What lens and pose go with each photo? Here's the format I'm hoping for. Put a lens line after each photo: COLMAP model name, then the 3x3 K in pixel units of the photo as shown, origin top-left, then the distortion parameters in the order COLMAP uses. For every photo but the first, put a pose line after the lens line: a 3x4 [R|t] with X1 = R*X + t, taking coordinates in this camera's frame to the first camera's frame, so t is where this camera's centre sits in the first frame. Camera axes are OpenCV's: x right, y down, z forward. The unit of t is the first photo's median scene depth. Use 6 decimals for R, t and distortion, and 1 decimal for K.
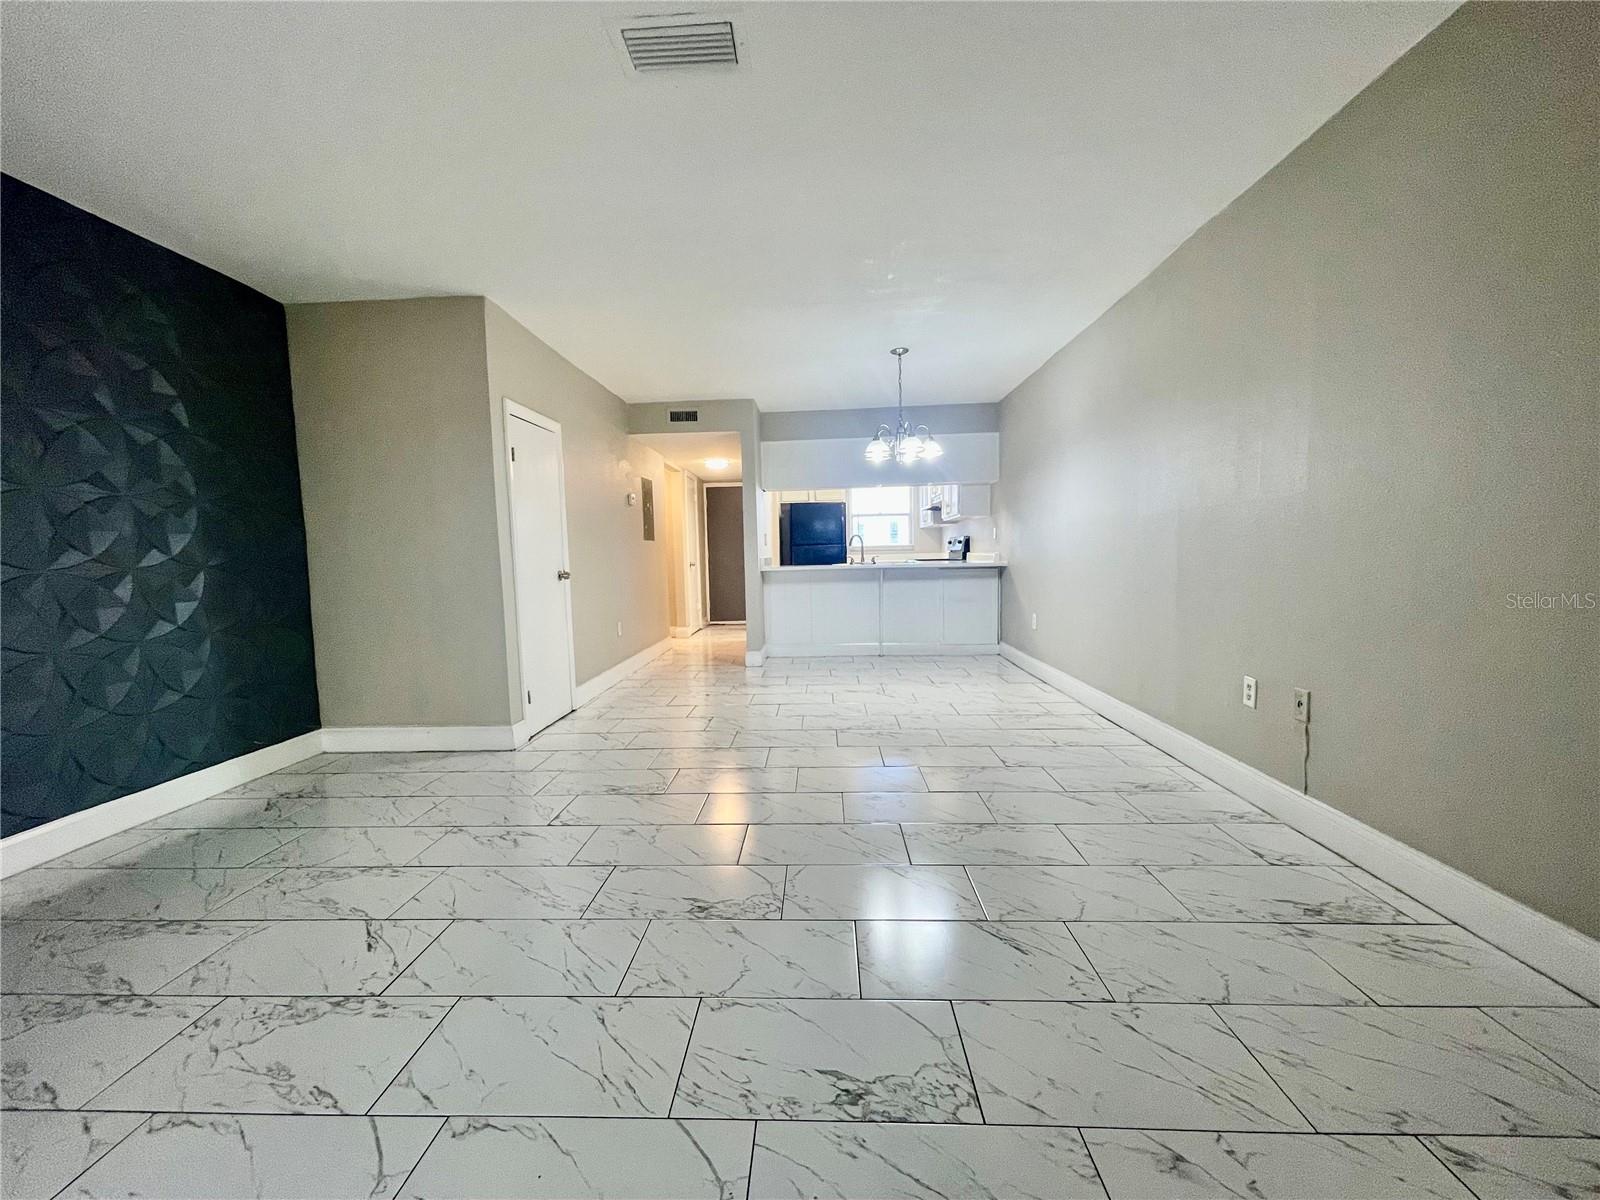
lens RADIAL K [[643.7, 0, 799.9], [0, 643.7, 603.5], [0, 0, 1]] dist [-0.003442, 0.000921]
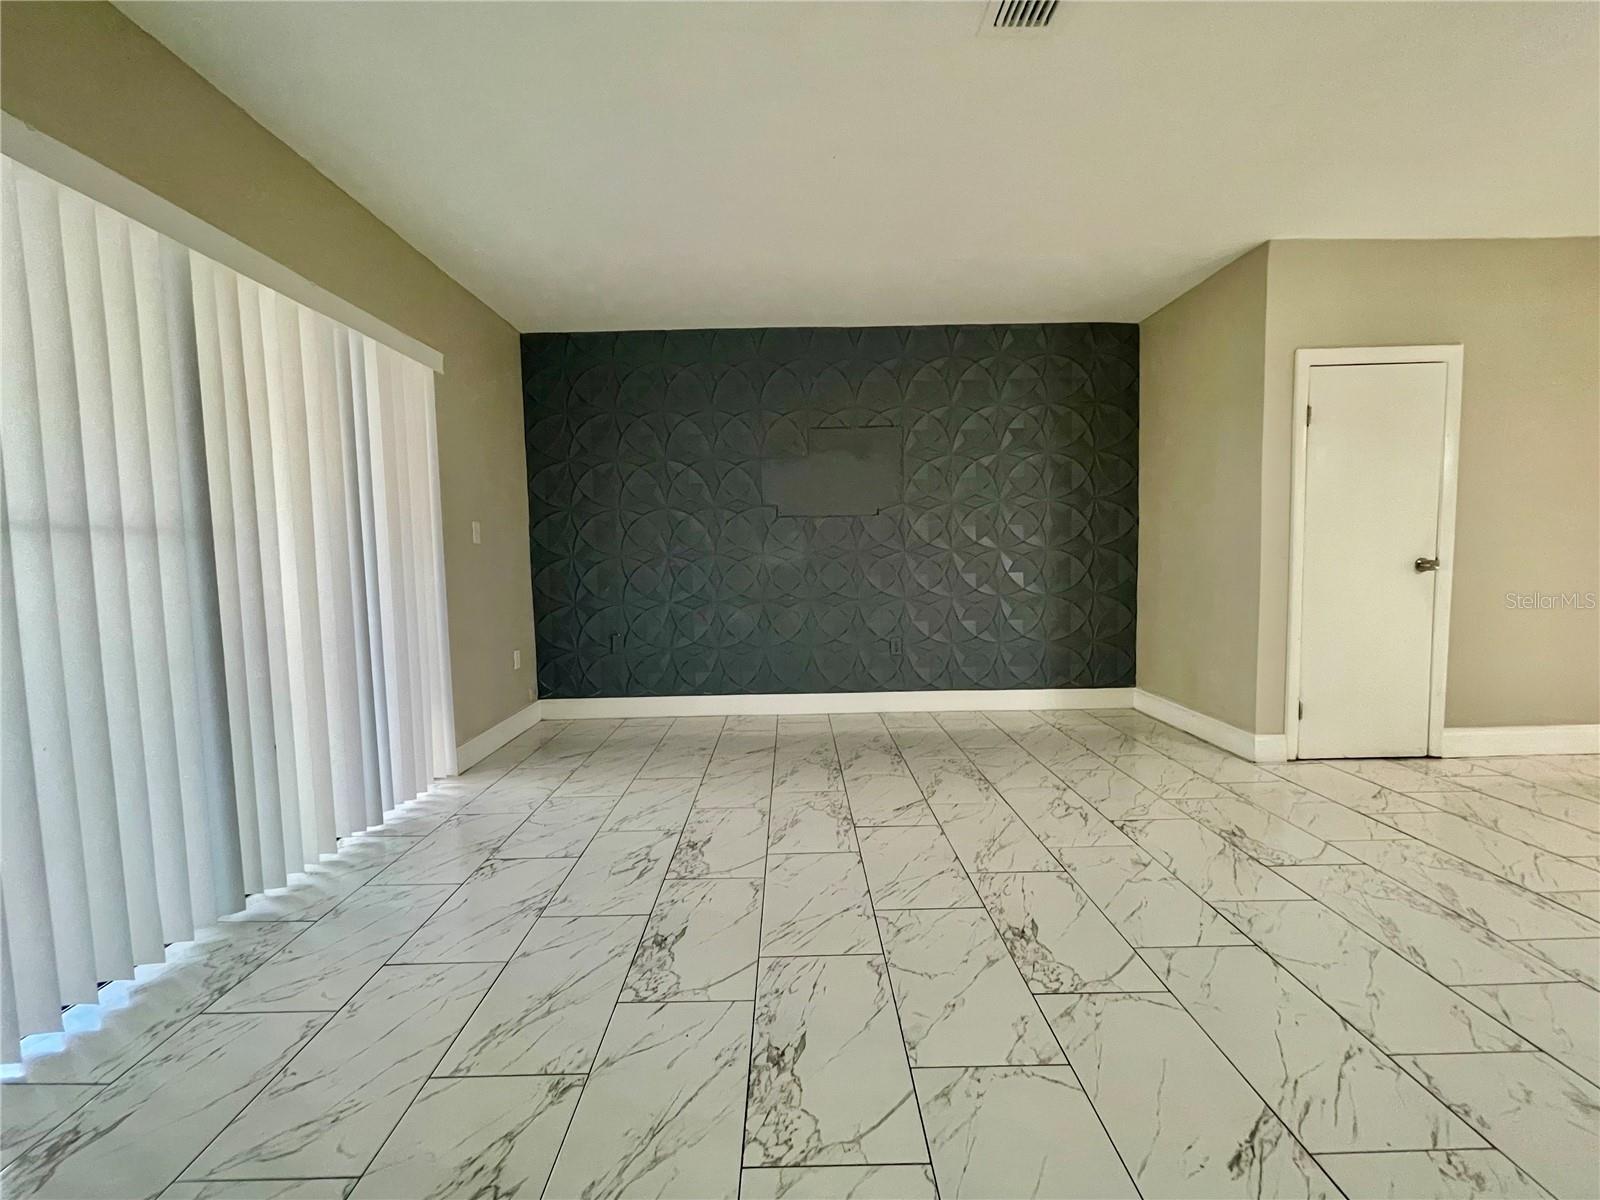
lens RADIAL K [[643.7, 0, 786.2], [0, 643.7, 599.4], [0, 0, 1]] dist [-0.003442, 0.000921]
pose [[0.046943, 0.096191, -0.994255, 0.410052], [-0.060854, 0.993779, 0.093272, -0.038125], [0.997042, 0.056126, 0.052505, 0.347247]]
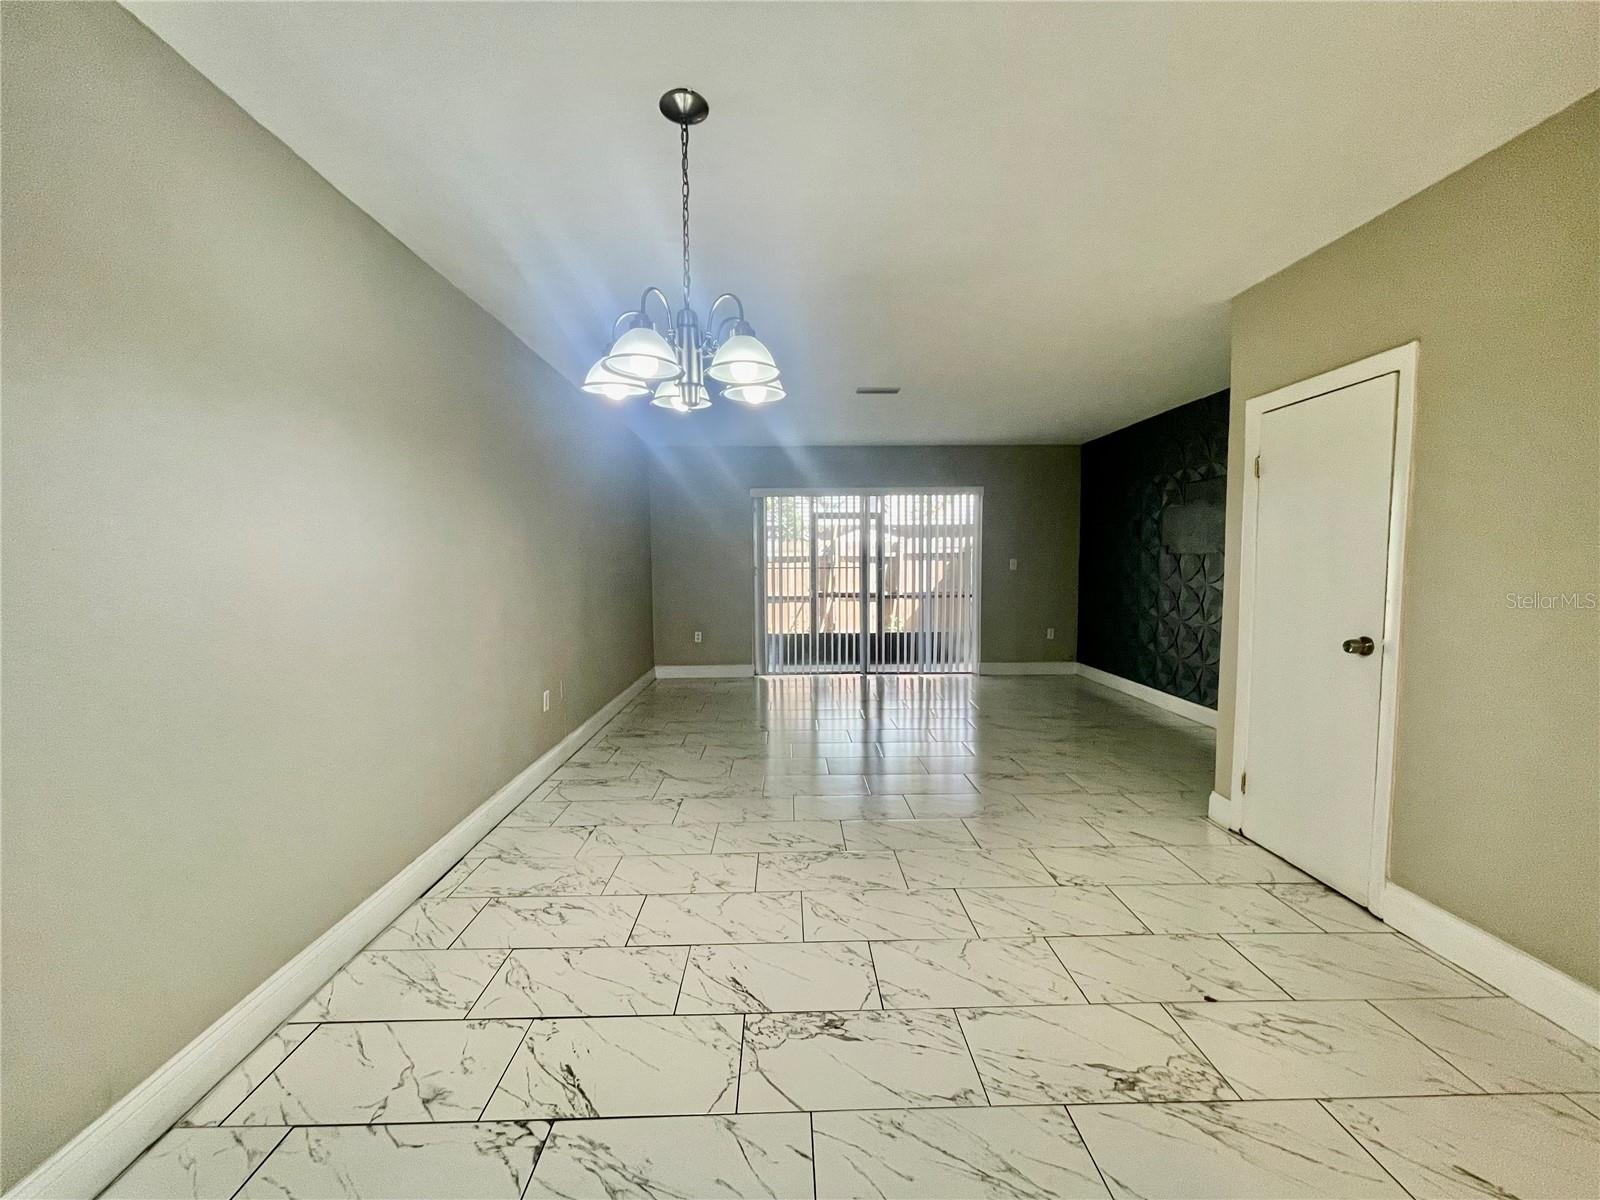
lens RADIAL K [[643.7, 0, 796.5], [0, 643.7, 601.1], [0, 0, 1]] dist [-0.003442, 0.000921]
pose [[-0.997512, 0.035345, -0.061003, 0.172129], [0.026250, 0.989241, 0.143924, -0.226941], [0.065434, 0.141964, -0.987707, 1.991837]]
